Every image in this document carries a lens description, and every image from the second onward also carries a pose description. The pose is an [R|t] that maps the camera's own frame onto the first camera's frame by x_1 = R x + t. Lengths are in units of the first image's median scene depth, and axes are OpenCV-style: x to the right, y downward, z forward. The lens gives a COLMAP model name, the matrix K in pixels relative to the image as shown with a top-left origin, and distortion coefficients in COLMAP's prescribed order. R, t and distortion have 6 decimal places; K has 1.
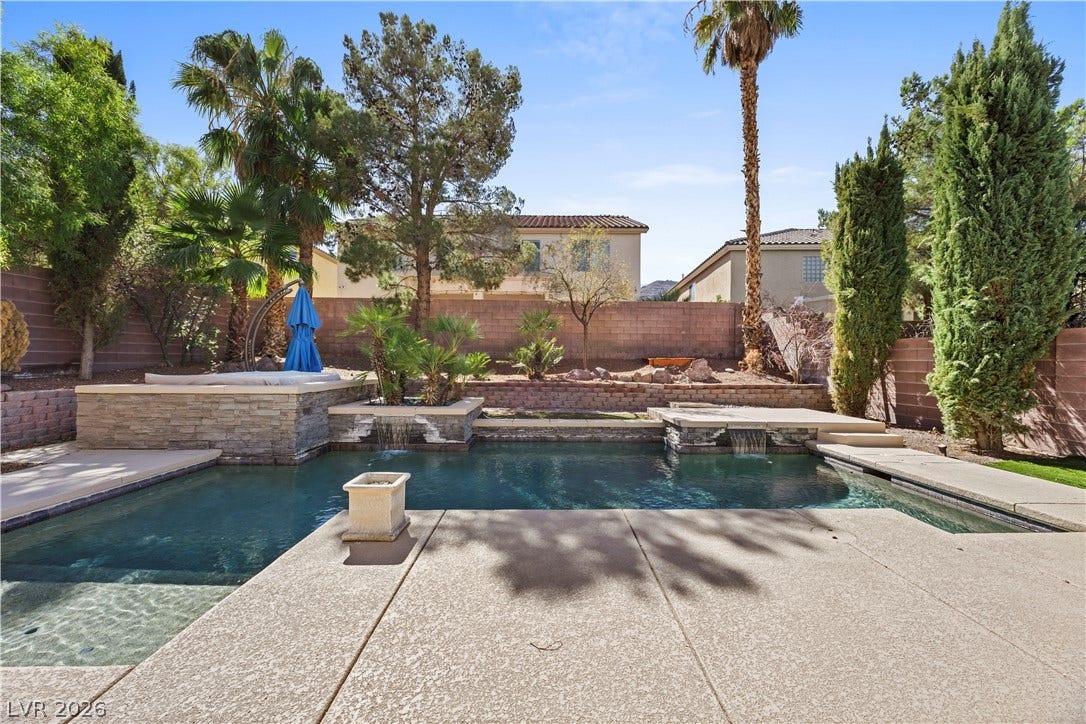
lens RADIAL K [[421.5, 0, 543.0], [0, 421.5, 362.0], [0, 0, 1]] dist [0.000669, -0.000249]
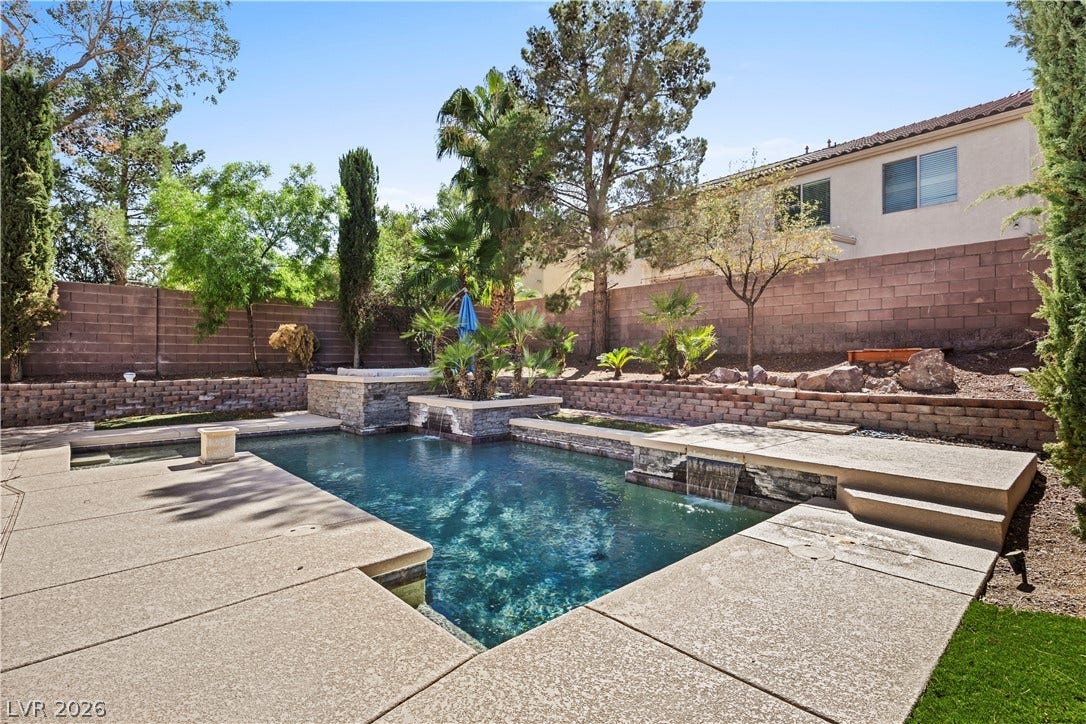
lens RADIAL K [[508.6, 0, 506.8], [0, 508.6, 362.6], [0, 0, 1]] dist [-0.002692, -0.000404]
pose [[0.649977, -0.003086, -0.759948, 0.655117], [0.004953, 0.999988, 0.000175, 0.008461], [0.759938, -0.003878, 0.649984, 0.205148]]
